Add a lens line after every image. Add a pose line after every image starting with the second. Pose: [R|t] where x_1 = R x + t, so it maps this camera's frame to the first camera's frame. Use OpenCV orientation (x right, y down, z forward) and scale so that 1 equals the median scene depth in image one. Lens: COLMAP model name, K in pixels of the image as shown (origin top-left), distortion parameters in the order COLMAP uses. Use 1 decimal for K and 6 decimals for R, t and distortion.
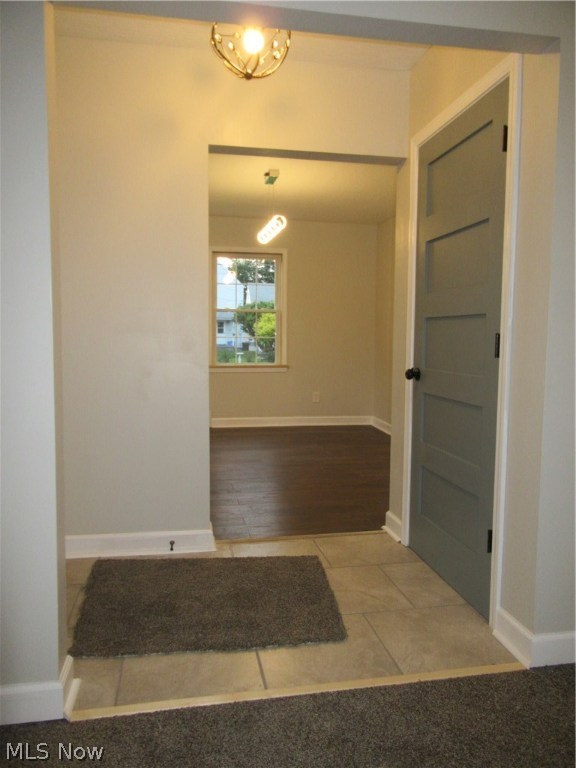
lens RADIAL K [[565.3, 0, 286.0], [0, 565.3, 384.0], [0, 0, 1]] dist [-0.010652, 0.012542]
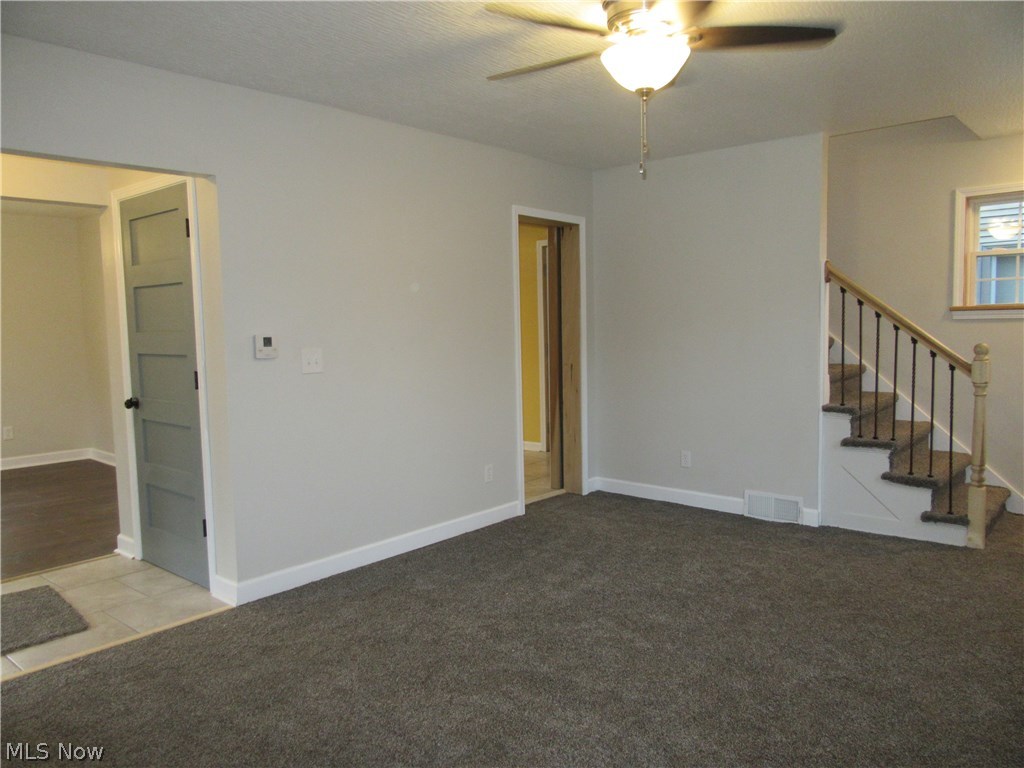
lens RADIAL K [[753.8, 0, 505.0], [0, 753.8, 384.8], [0, 0, 1]] dist [-0.010652, 0.012542]
pose [[0.783290, -0.076593, 0.616920, -0.115306], [0.080733, 0.996510, 0.021216, -0.028044], [-0.616391, 0.033188, 0.786740, -0.645421]]
